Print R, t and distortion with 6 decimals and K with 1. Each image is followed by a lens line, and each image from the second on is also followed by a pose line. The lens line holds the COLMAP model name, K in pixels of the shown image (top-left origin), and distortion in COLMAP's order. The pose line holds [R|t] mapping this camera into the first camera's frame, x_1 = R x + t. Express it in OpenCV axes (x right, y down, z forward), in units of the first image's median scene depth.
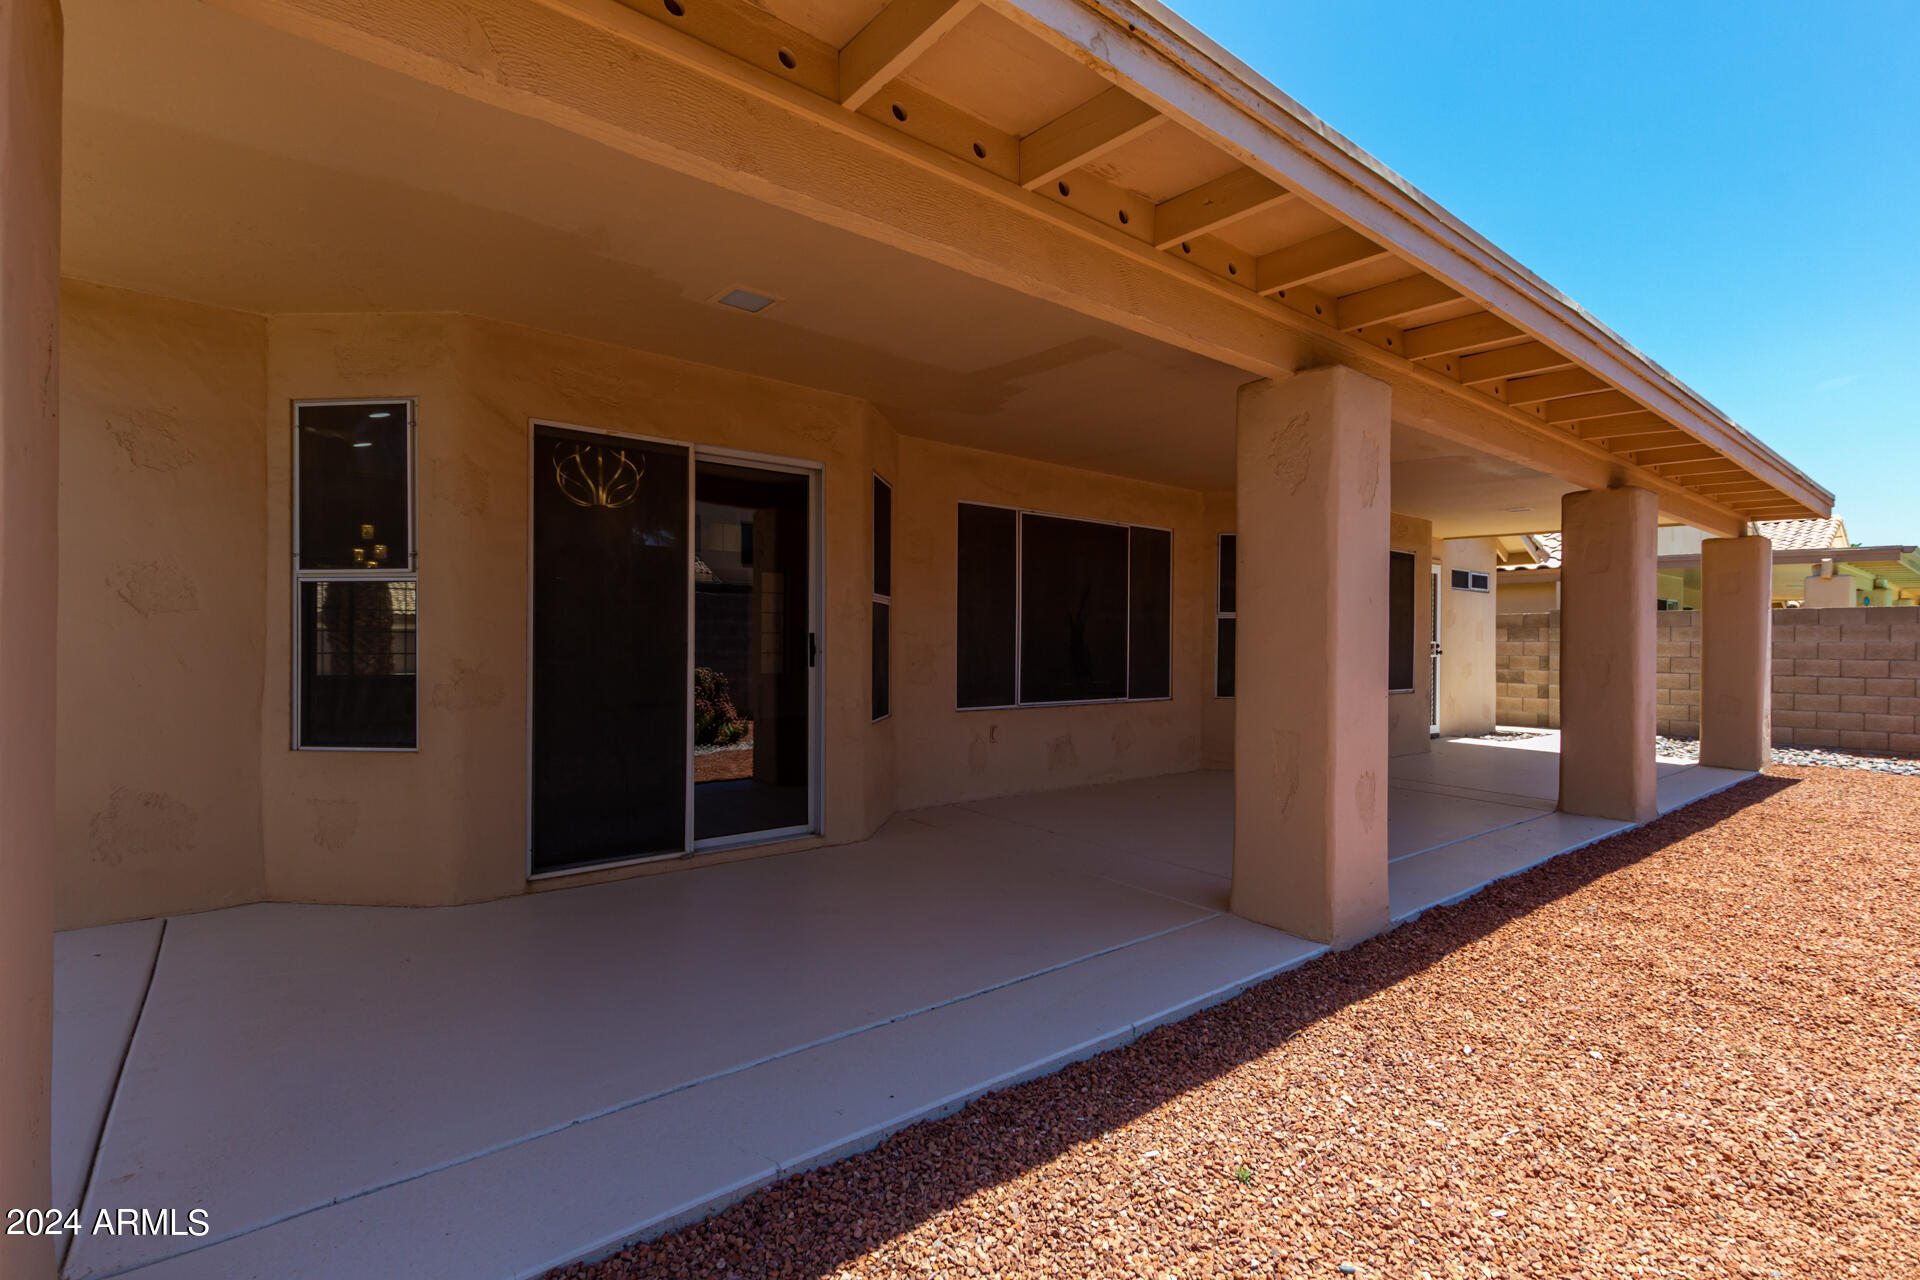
lens RADIAL K [[882.5, 0, 970.1], [0, 882.5, 639.8], [0, 0, 1]] dist [0.013092, -0.004776]
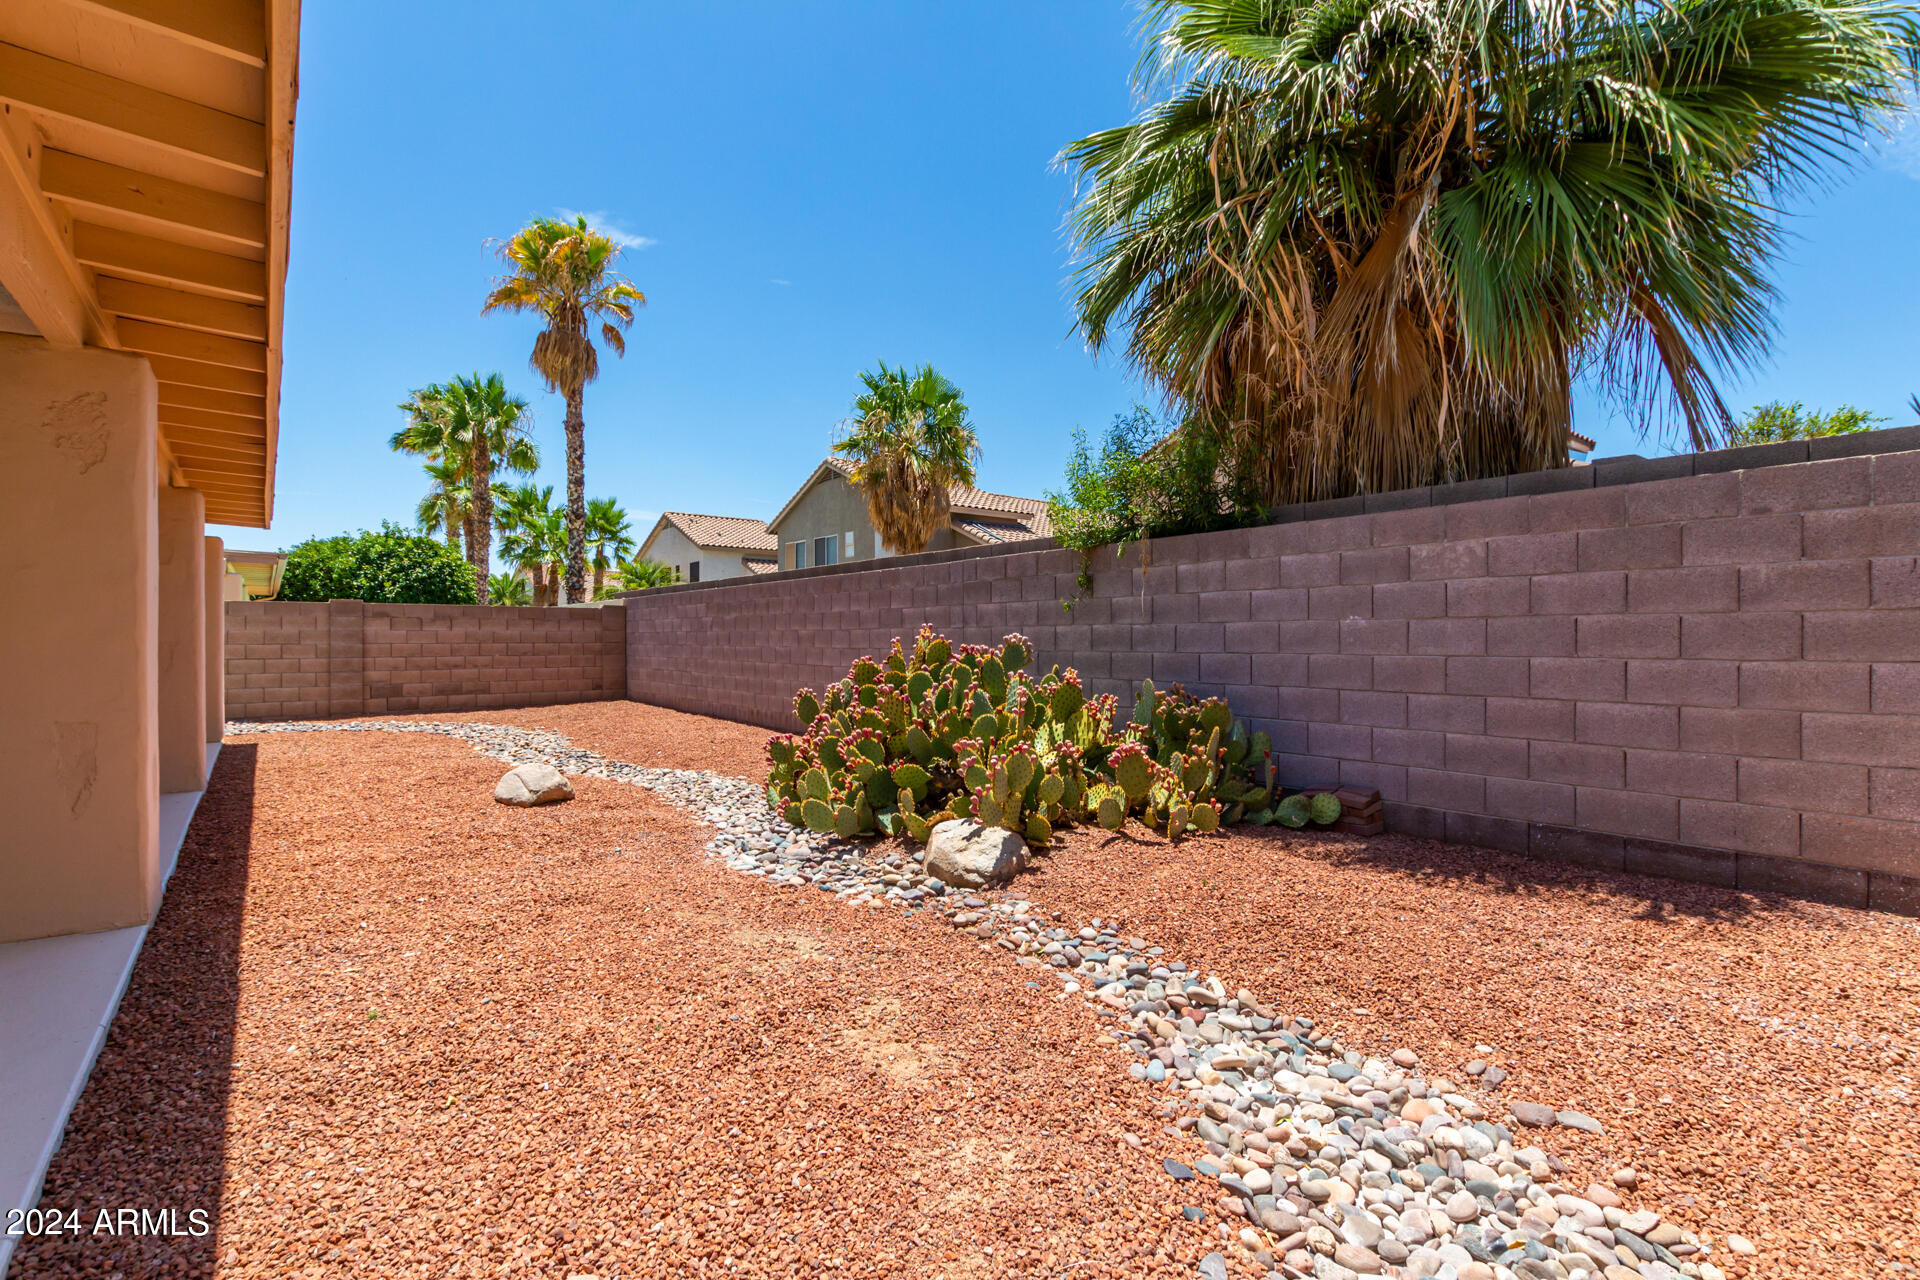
lens RADIAL K [[882.5, 0, 966.6], [0, 882.5, 639.7], [0, 0, 1]] dist [0.013092, -0.004776]
pose [[0.016656, -0.009762, 0.999814, -0.371984], [-0.003122, 0.999947, 0.009815, 0.001546], [-0.999856, -0.003285, 0.016624, 0.019999]]
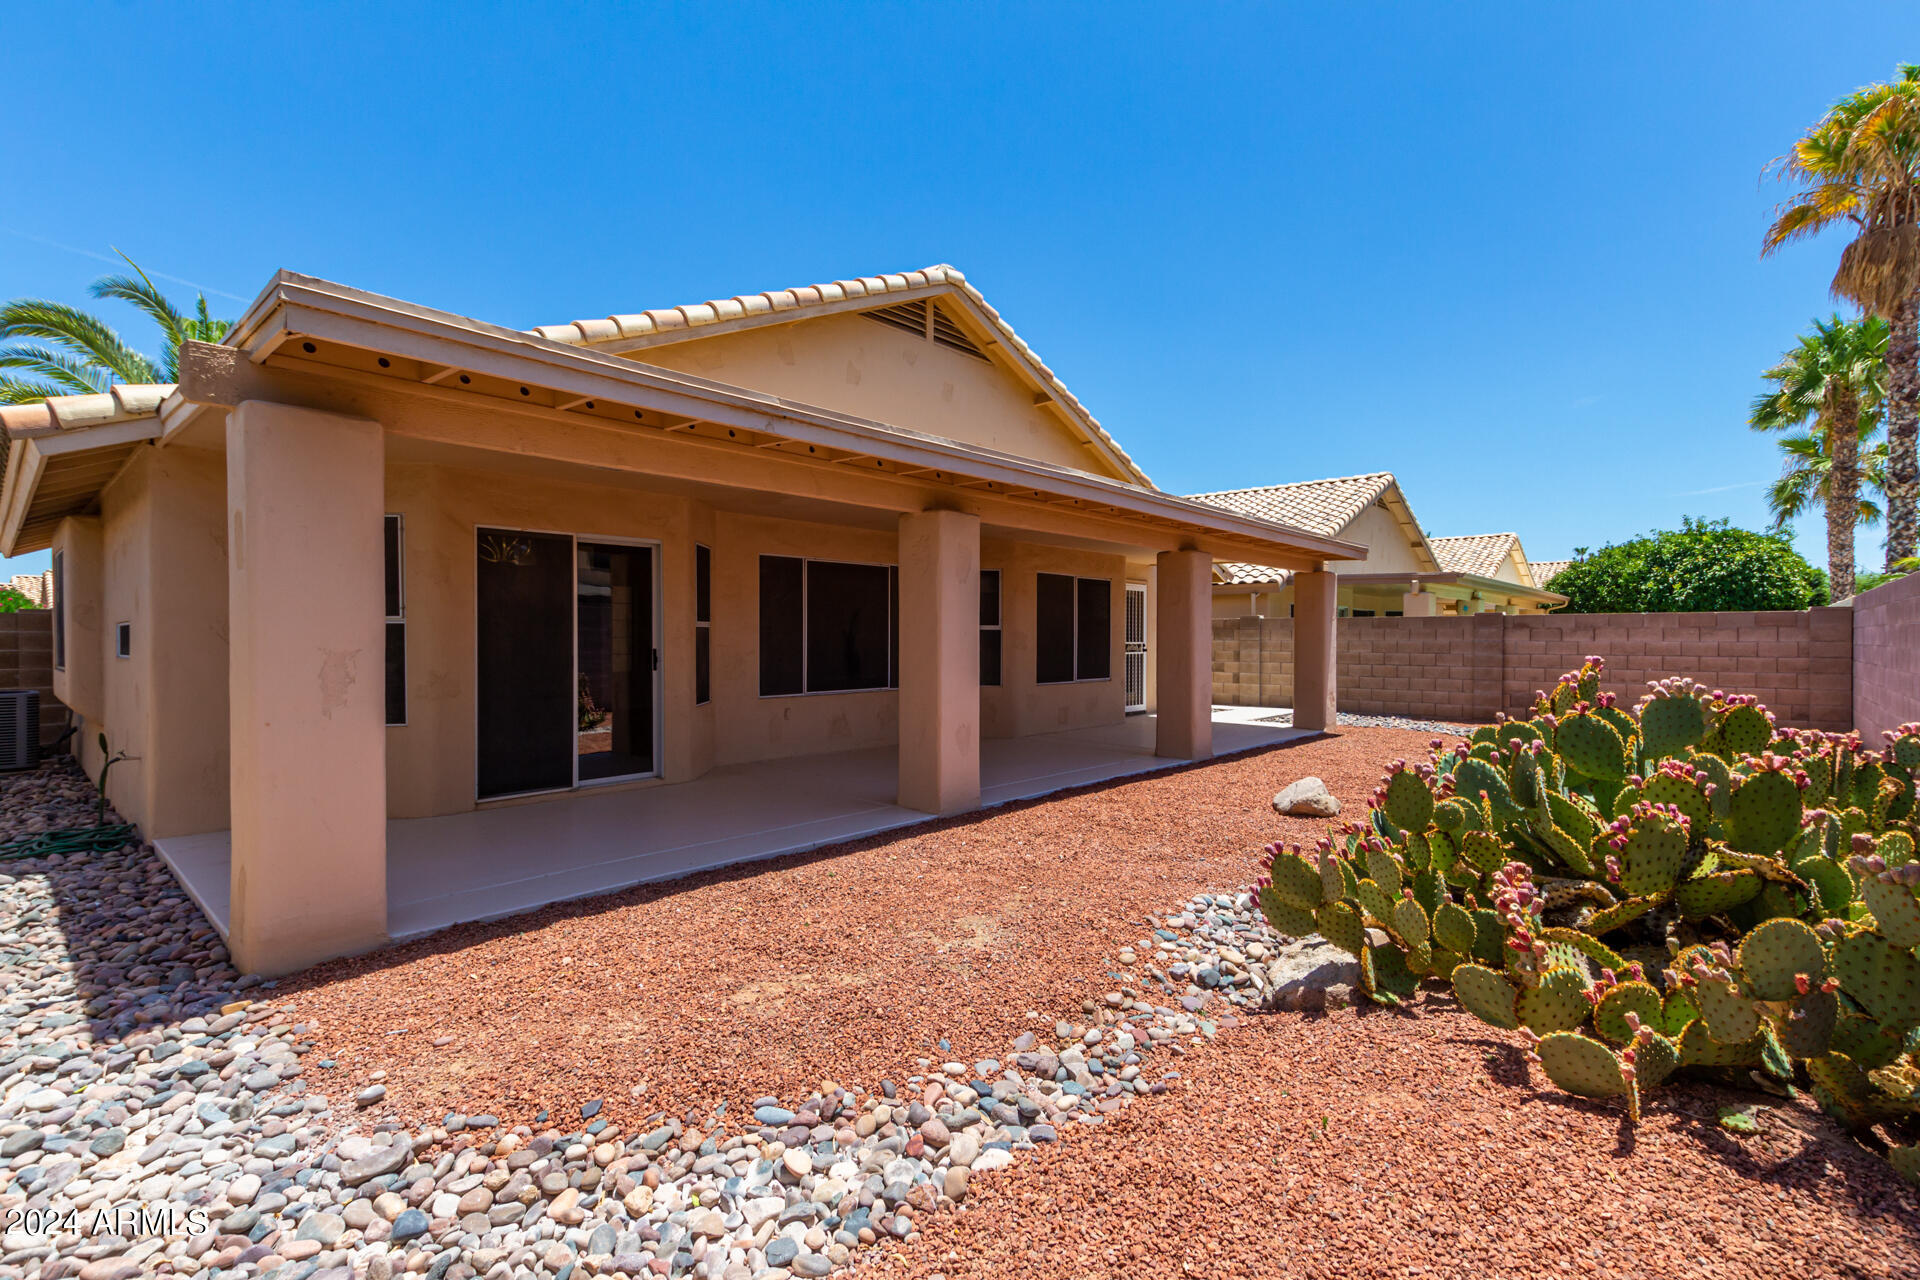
lens RADIAL K [[882.5, 0, 964.1], [0, 882.5, 642.1], [0, 0, 1]] dist [0.013092, -0.004776]
pose [[0.988231, -0.007204, 0.152802, 0.106884], [0.005378, 0.999909, 0.012364, -0.031385], [-0.152878, -0.011397, 0.988179, -0.546956]]
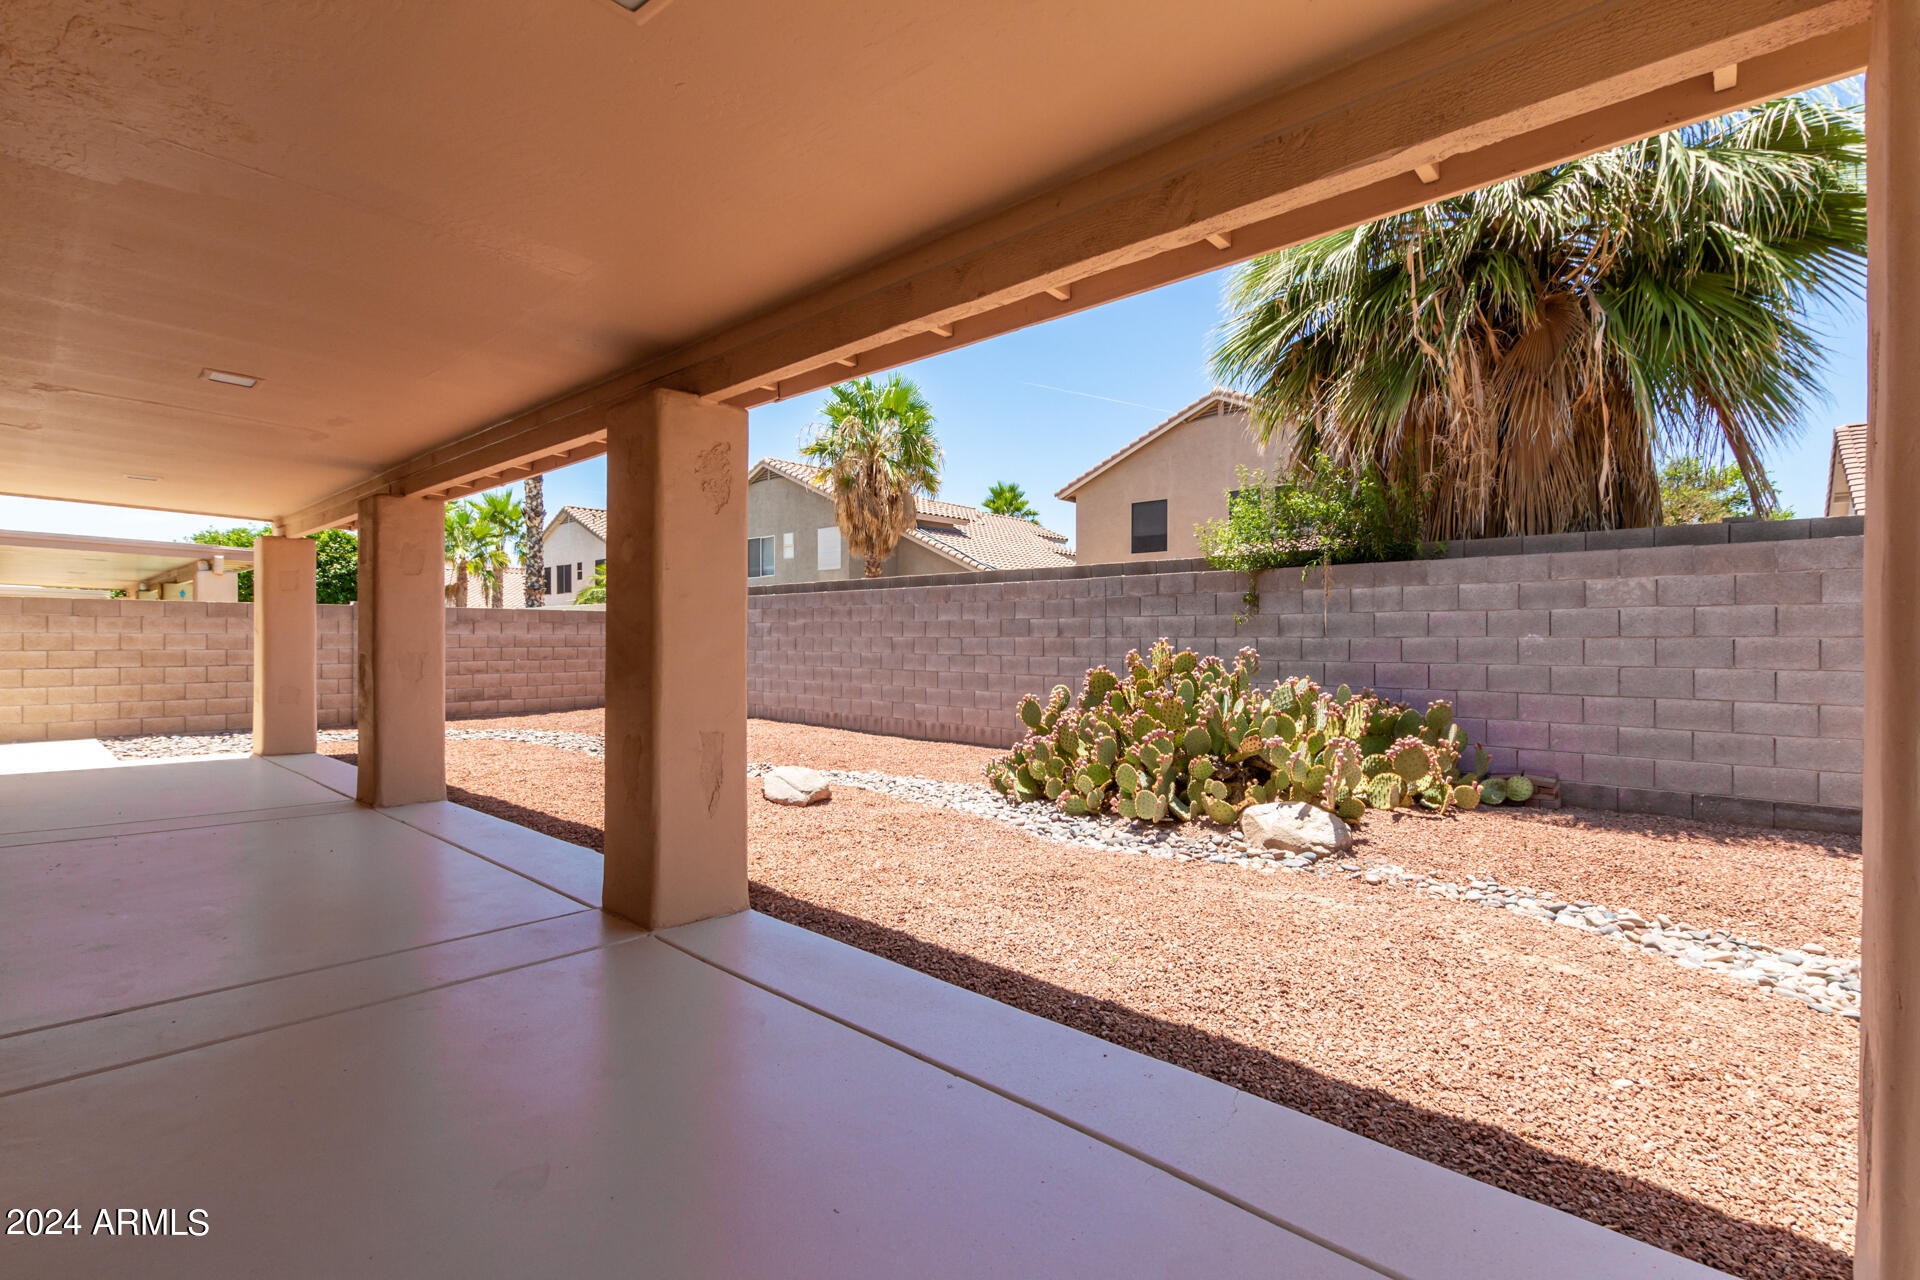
lens RADIAL K [[882.5, 0, 962.6], [0, 882.5, 644.0], [0, 0, 1]] dist [0.013092, -0.004776]
pose [[-0.145754, -0.016166, 0.989189, -0.483482], [-0.007466, 0.999856, 0.015240, -0.015231], [-0.989293, -0.005164, -0.145853, 0.551145]]
